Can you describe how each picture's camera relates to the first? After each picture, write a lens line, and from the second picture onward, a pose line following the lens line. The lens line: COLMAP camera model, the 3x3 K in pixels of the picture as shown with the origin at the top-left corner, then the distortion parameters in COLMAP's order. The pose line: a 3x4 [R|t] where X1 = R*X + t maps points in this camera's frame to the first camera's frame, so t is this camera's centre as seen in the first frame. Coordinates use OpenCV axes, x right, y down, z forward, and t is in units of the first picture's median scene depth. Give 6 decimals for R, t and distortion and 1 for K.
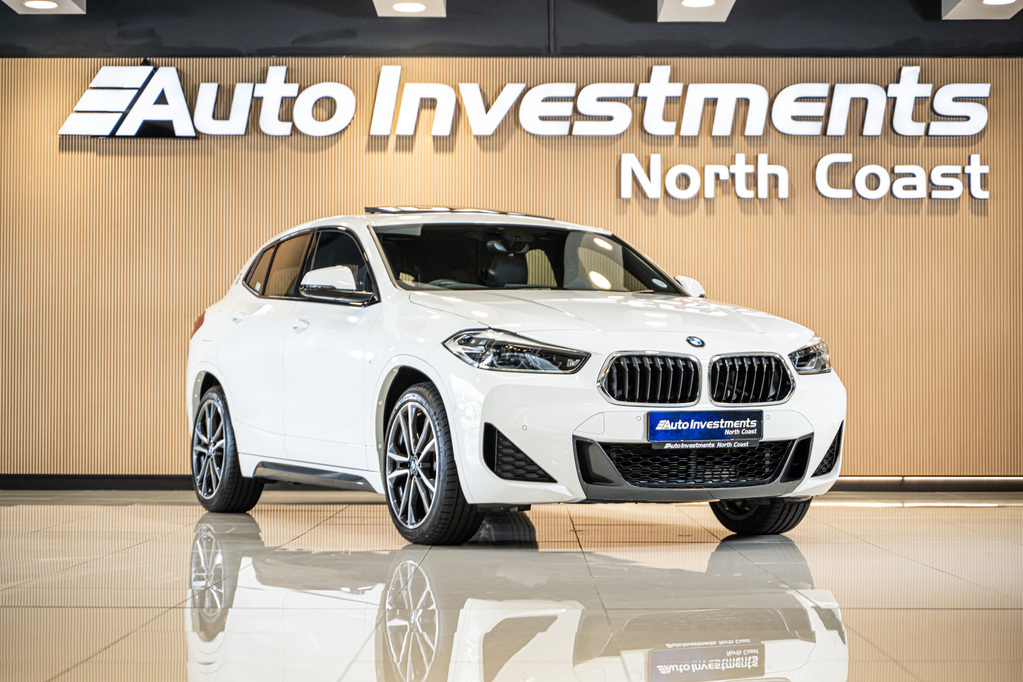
lens RADIAL K [[2311.1, 0, 523.1], [0, 2311.1, 356.3], [0, 0, 1]] dist [-0.027891, 0.000000]
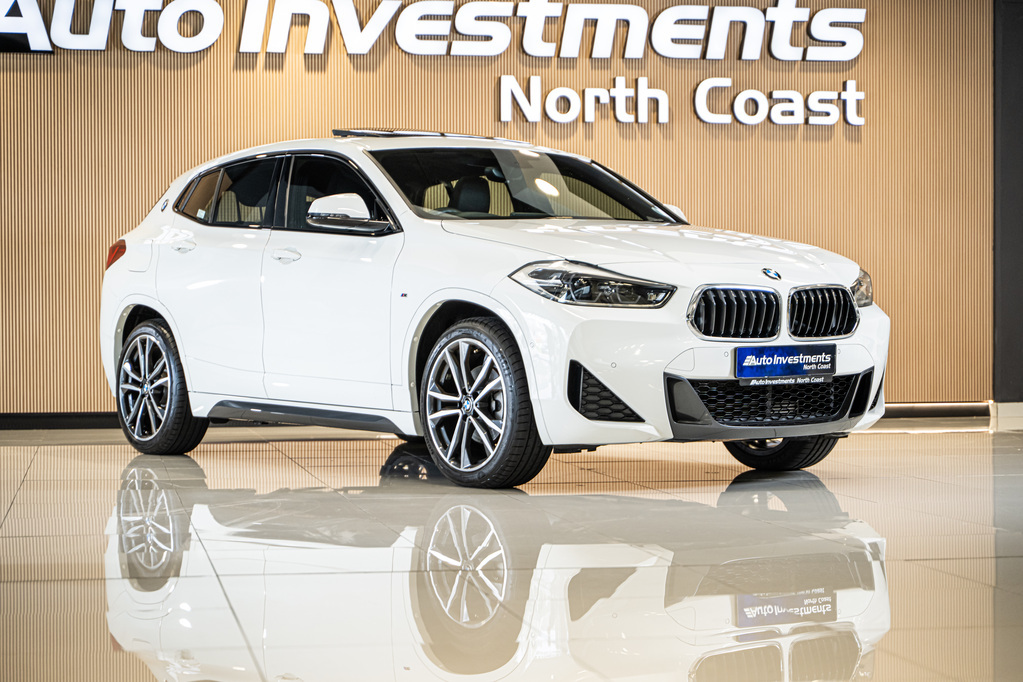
lens RADIAL K [[2311.1, 0, 487.4], [0, 2311.1, 402.3], [0, 0, 1]] dist [-0.027891, 0.000000]
pose [[0.984227, -0.012742, 0.176449, -0.193935], [0.003206, 0.998524, 0.054224, -0.004919], [-0.176879, -0.052803, 0.982815, 0.063506]]
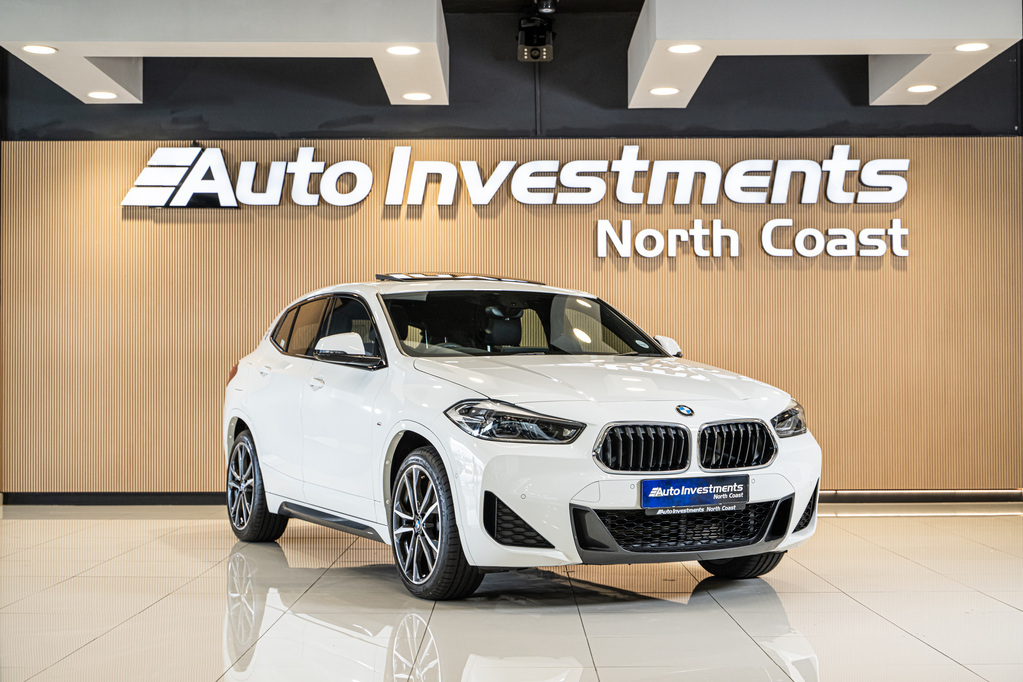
lens RADIAL K [[1636.3, 0, 510.1], [0, 1636.3, 350.3], [0, 0, 1]] dist [-0.005242, 0.000000]
pose [[0.999989, -0.004435, 0.001495, -0.005457], [0.004432, 0.999989, 0.001553, -0.031991], [-0.001501, -0.001547, 0.999998, 0.231952]]
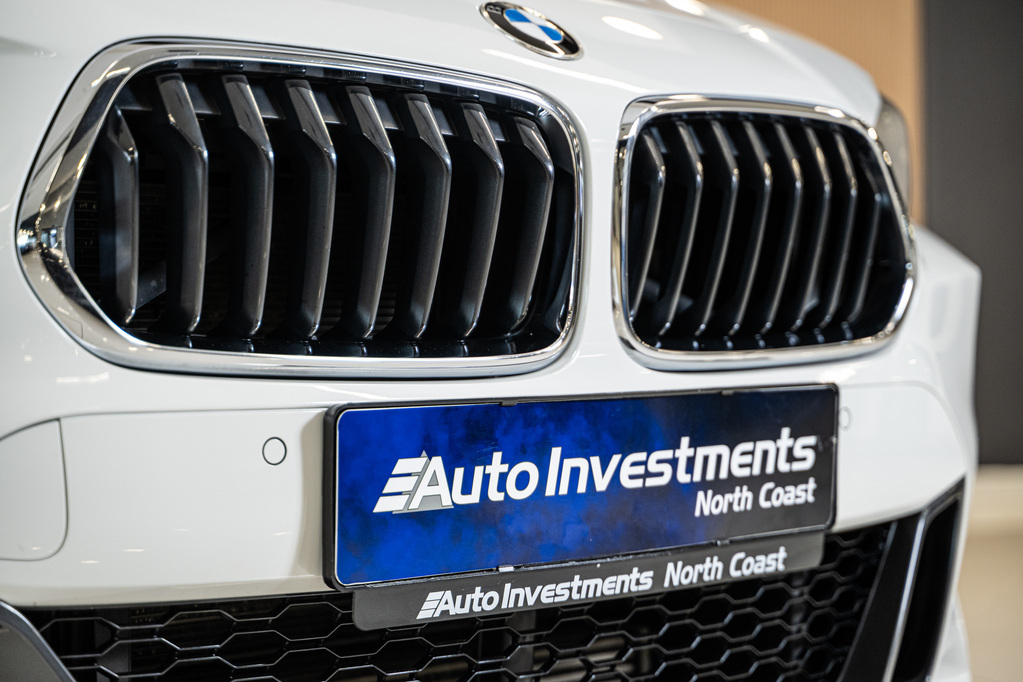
lens RADIAL K [[2311.1, 0, 554.8], [0, 2311.1, 357.9], [0, 0, 1]] dist [-0.027891, 0.000000]
pose [[0.946856, -0.009368, 0.321520, 0.014387], [0.000088, 0.999583, 0.028865, 0.013934], [-0.321656, -0.027303, 0.946463, 0.746649]]
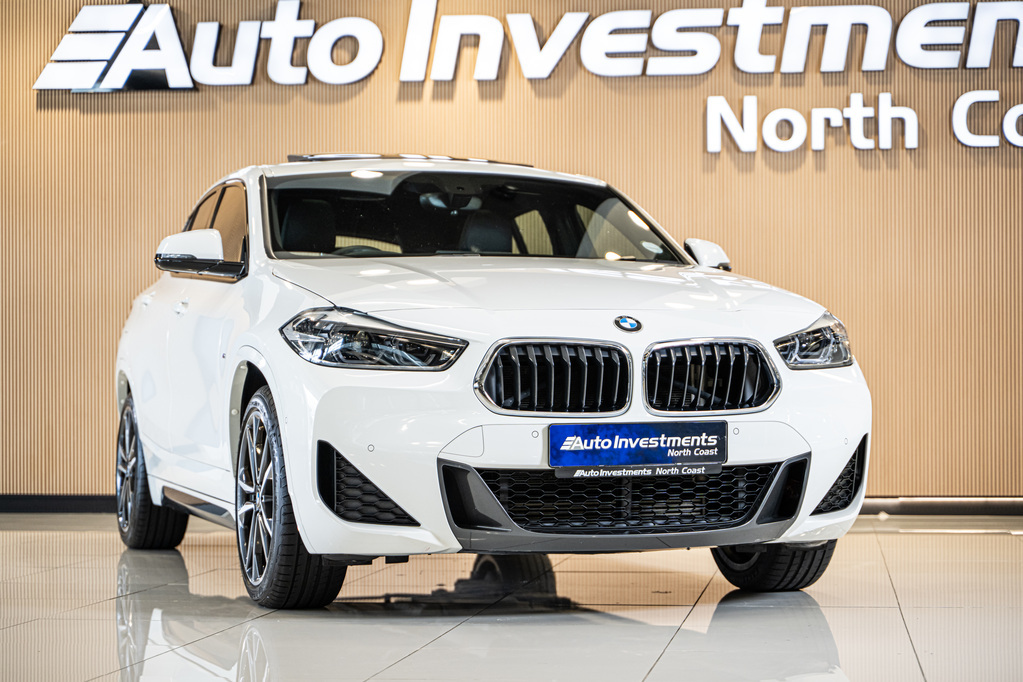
lens RADIAL K [[2311.1, 0, 527.5], [0, 2311.1, 401.8], [0, 0, 1]] dist [-0.027891, 0.000000]
pose [[0.991039, -0.005173, -0.133474, 0.125239], [0.007915, 0.999768, 0.020023, 0.002873], [0.133340, -0.020900, 0.990850, 0.275969]]
